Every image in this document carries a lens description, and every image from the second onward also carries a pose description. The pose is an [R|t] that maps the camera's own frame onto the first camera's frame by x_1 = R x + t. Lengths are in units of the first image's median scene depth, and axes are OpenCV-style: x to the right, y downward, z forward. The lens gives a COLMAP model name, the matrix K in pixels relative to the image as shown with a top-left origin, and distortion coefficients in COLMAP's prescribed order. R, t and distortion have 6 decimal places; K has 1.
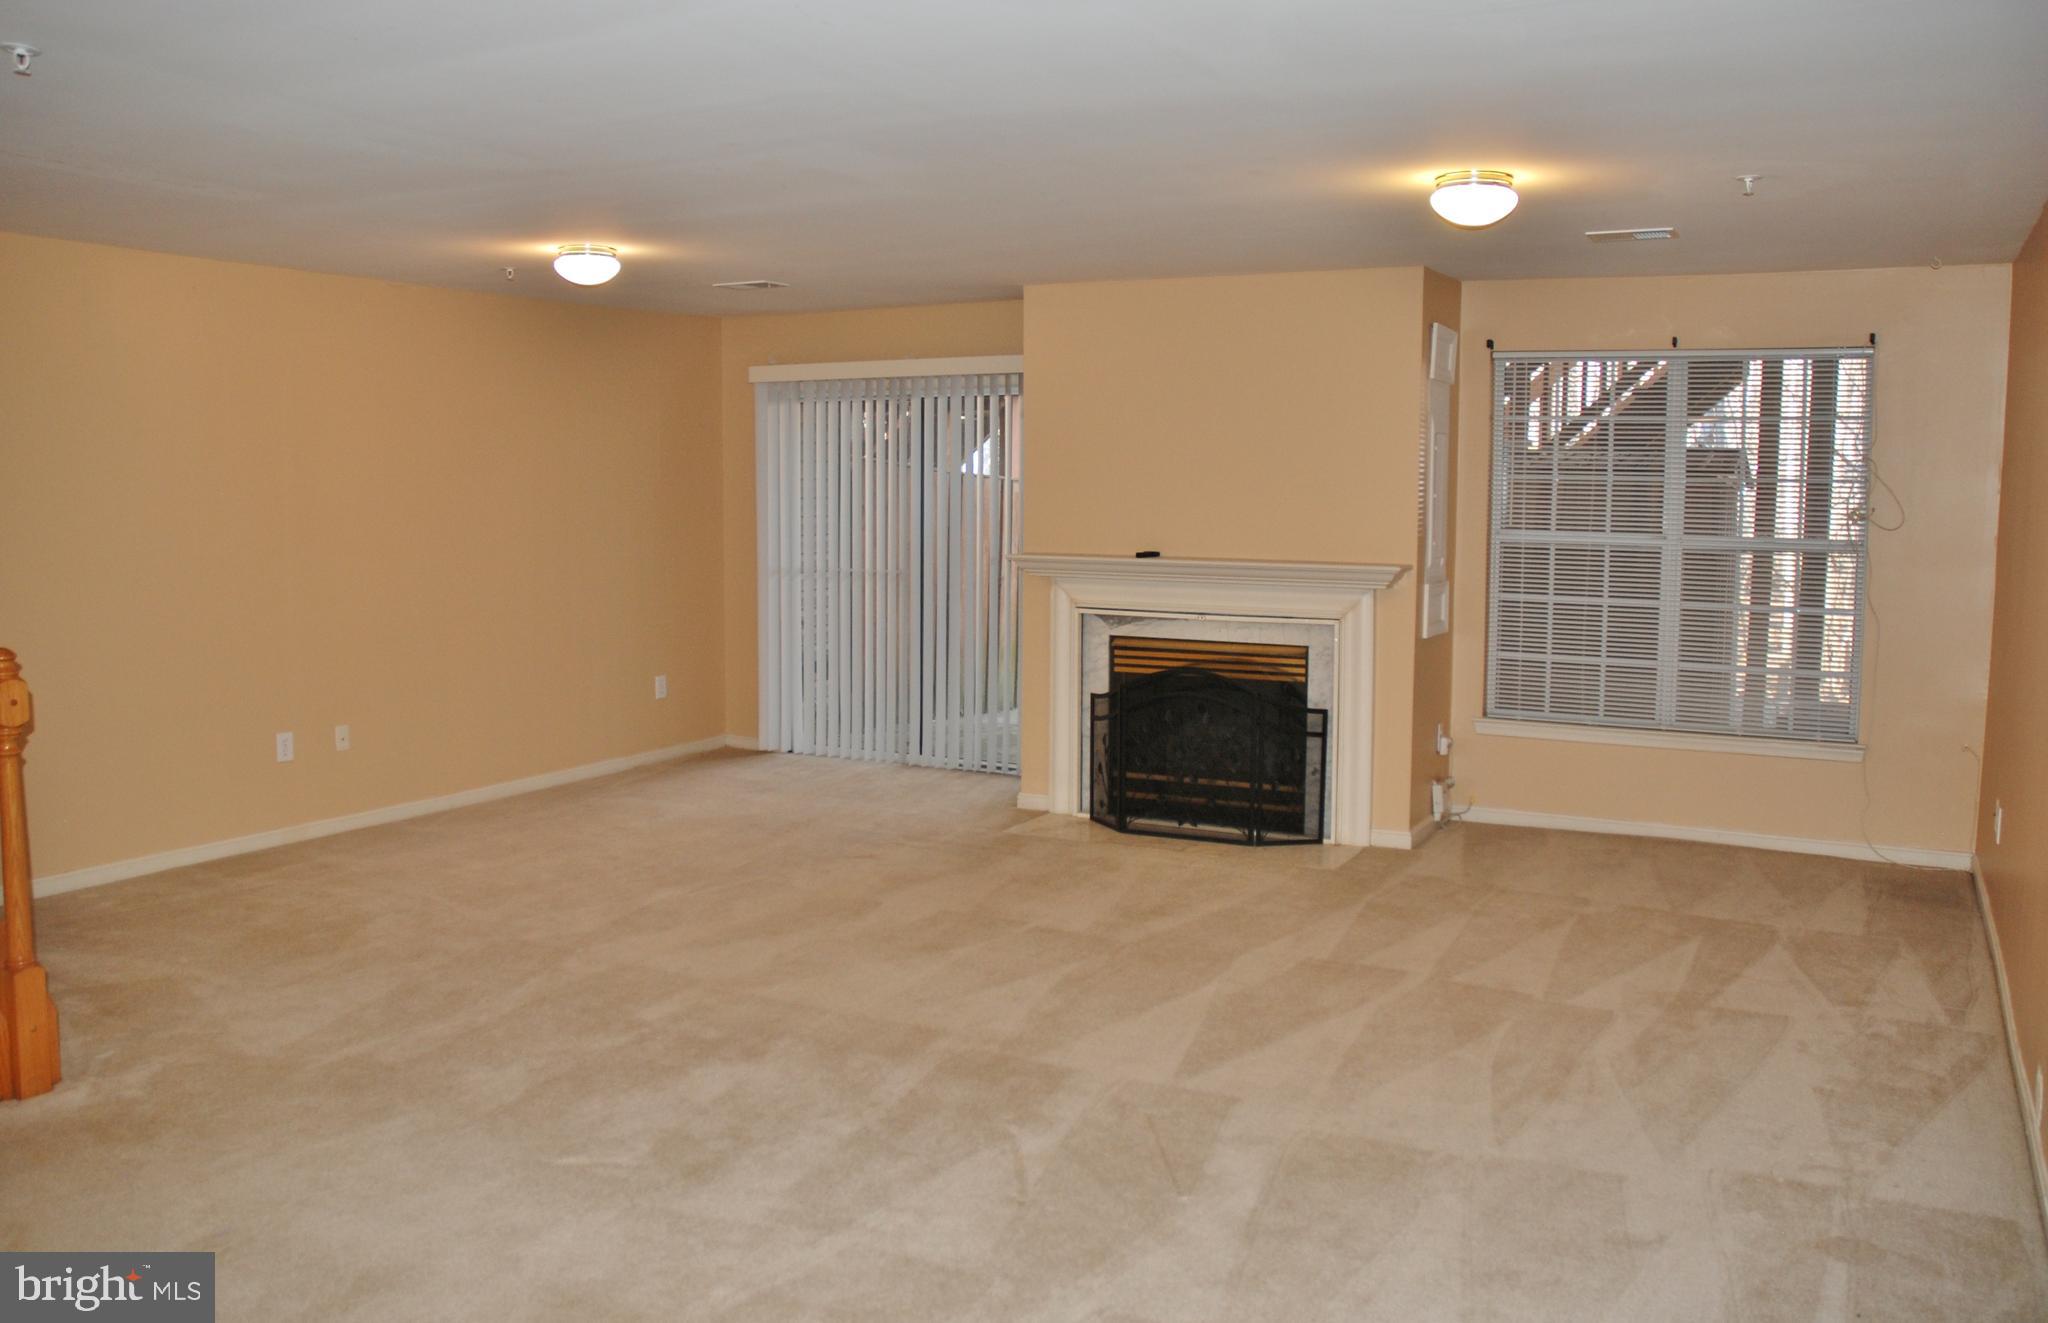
lens RADIAL K [[1665.7, 0, 1017.5], [0, 1665.7, 675.2], [0, 0, 1]] dist [-0.166500, 0.151765]
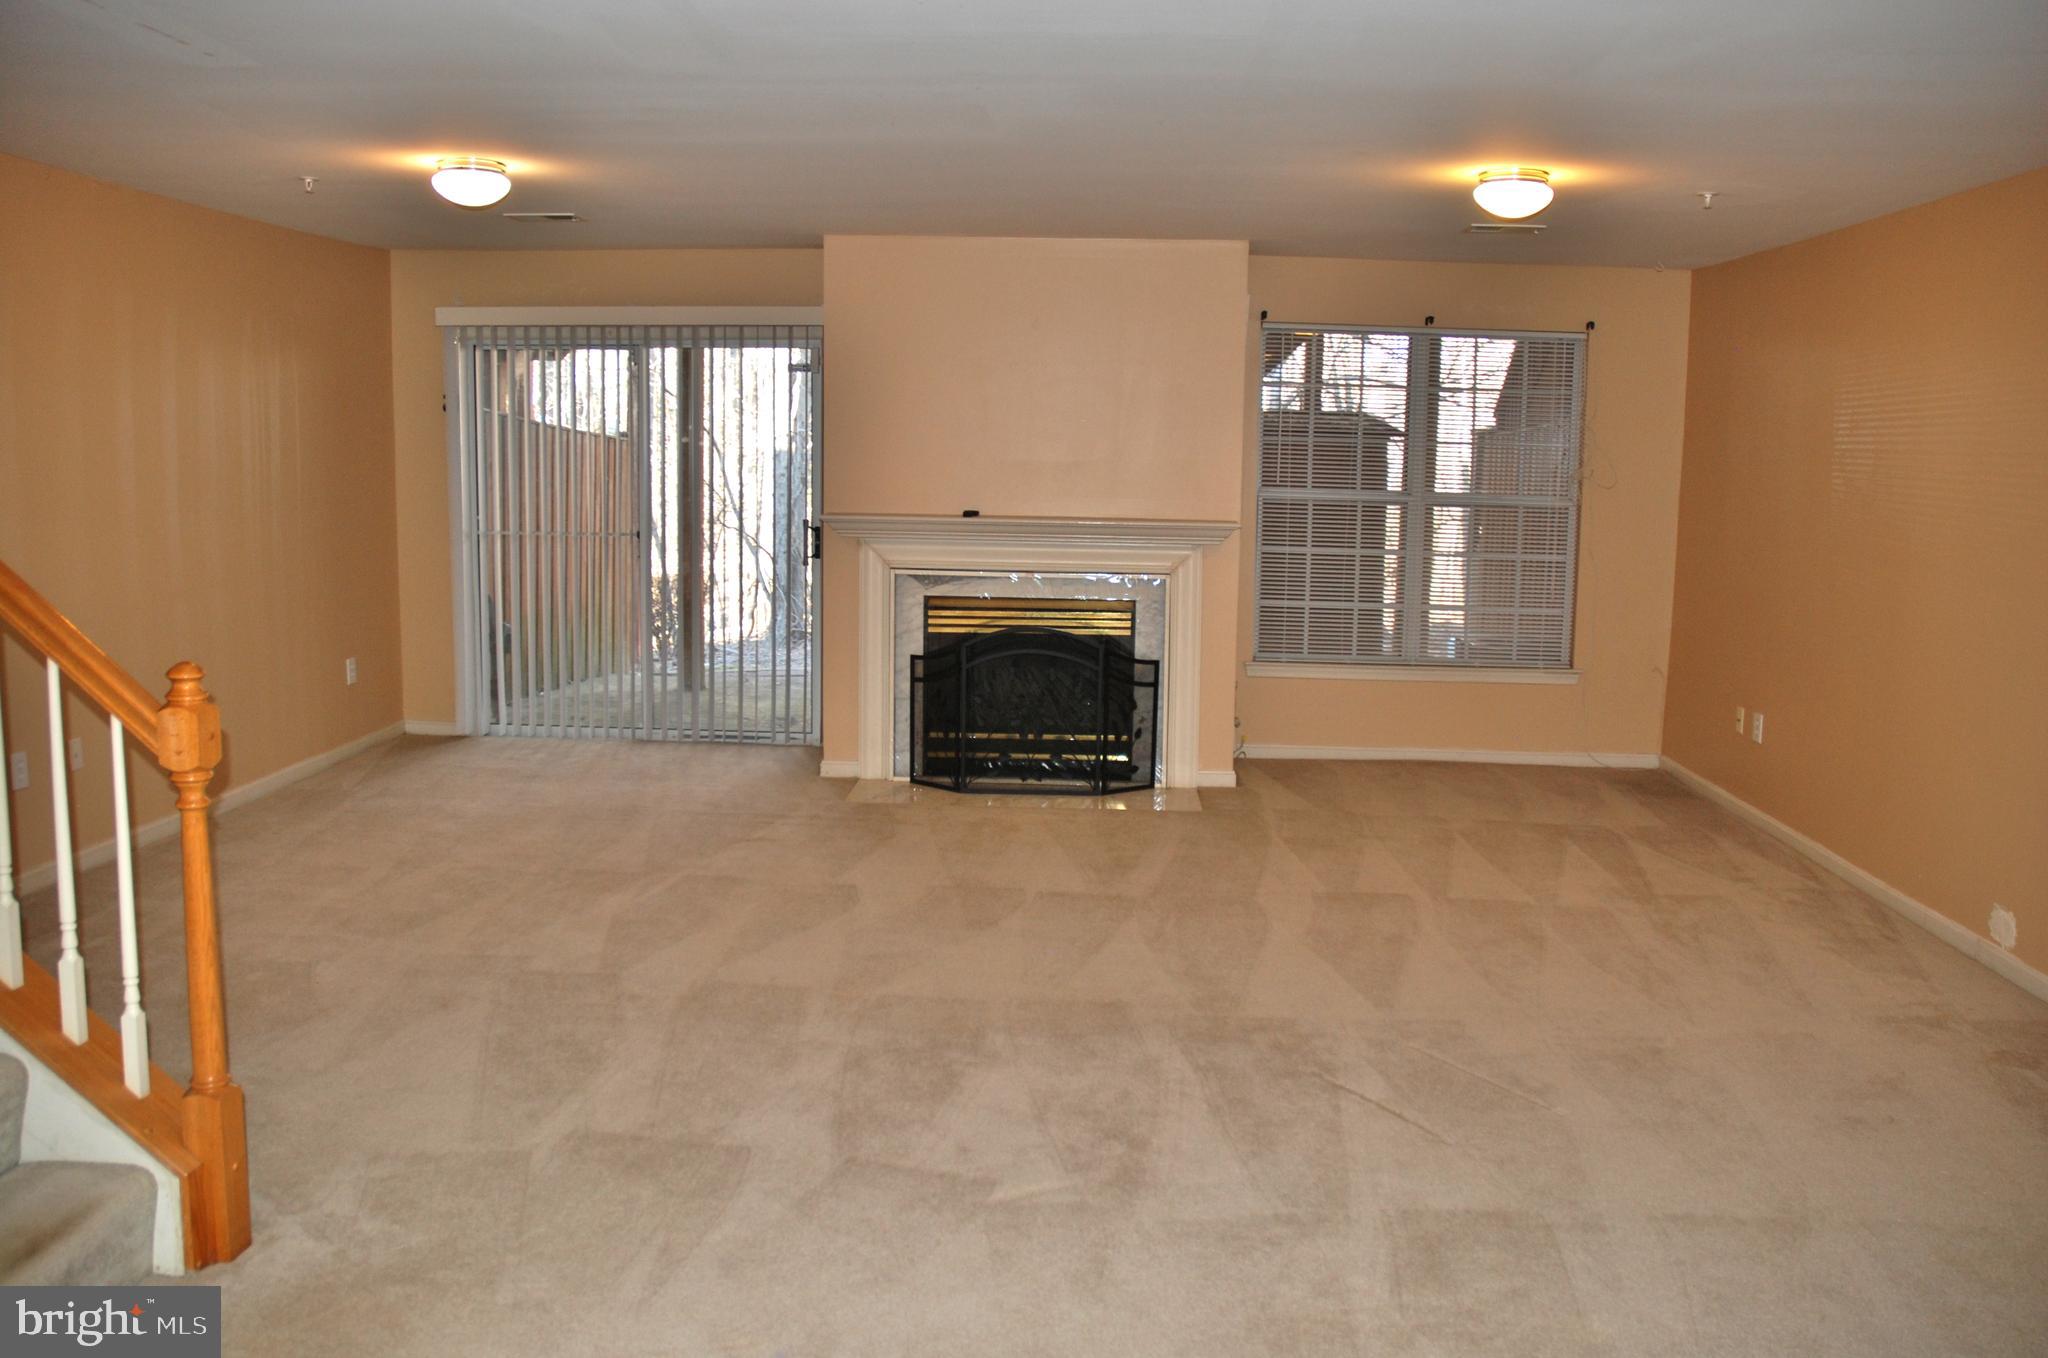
lens RADIAL K [[1641.4, 0, 1032.6], [0, 1641.4, 674.5], [0, 0, 1]] dist [-0.155025, 0.120763]
pose [[0.898375, -0.050398, 0.436328, -0.334307], [0.037881, 0.998584, 0.037347, -0.011788], [-0.437593, -0.017023, 0.899012, 0.101788]]
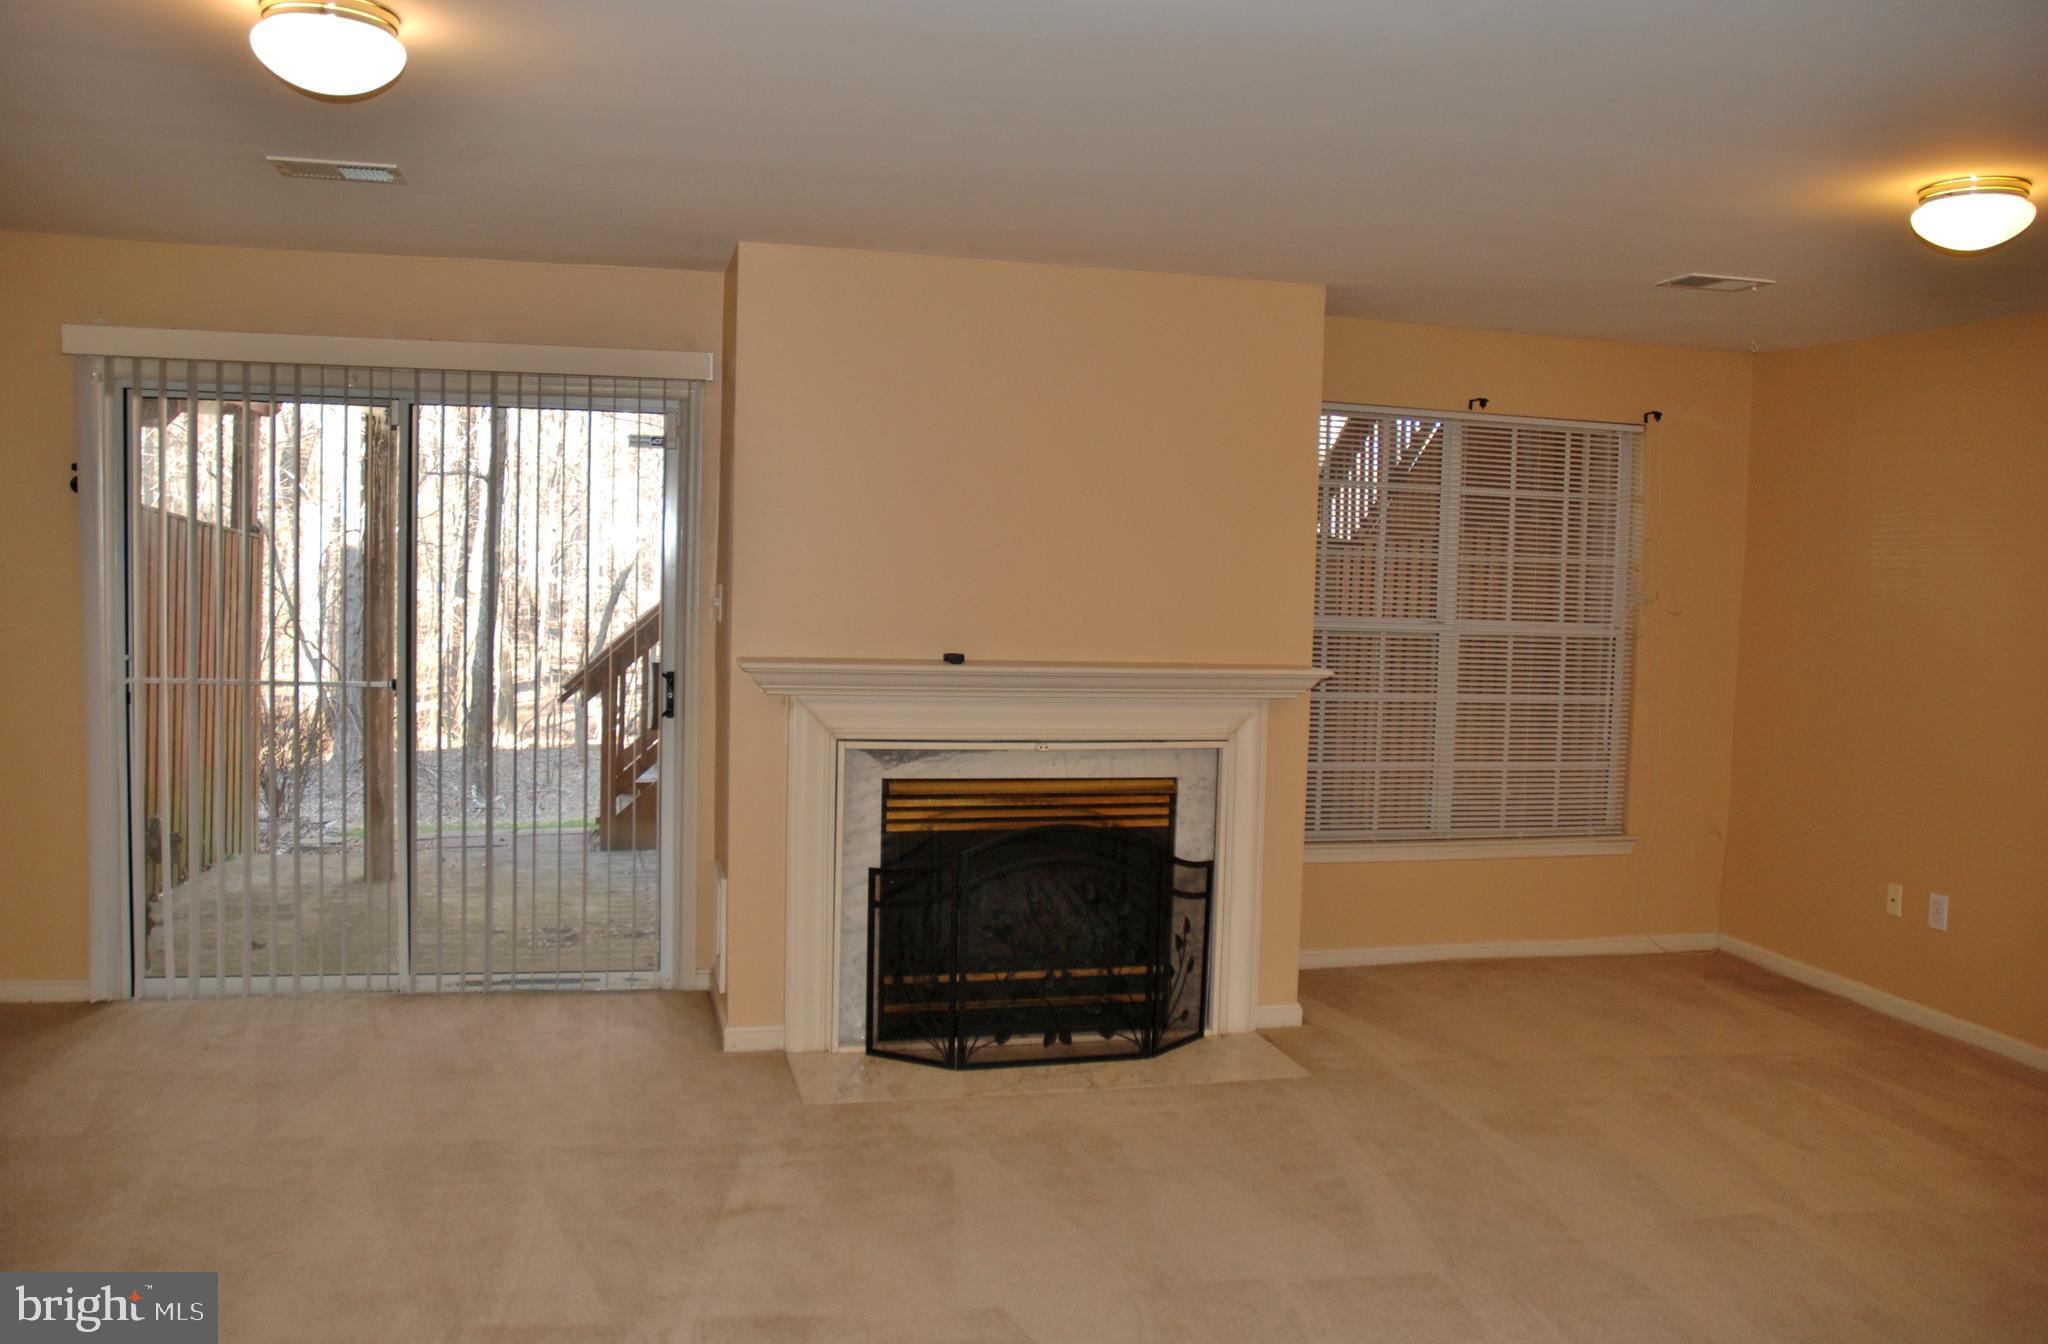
lens RADIAL K [[1641.4, 0, 1024.1], [0, 1641.4, 673.9], [0, 0, 1]] dist [-0.155025, 0.120763]
pose [[0.734304, -0.034818, 0.677927, -0.372166], [0.052430, 0.998609, -0.005502, -0.063520], [-0.676793, 0.039584, 0.735108, 0.504226]]
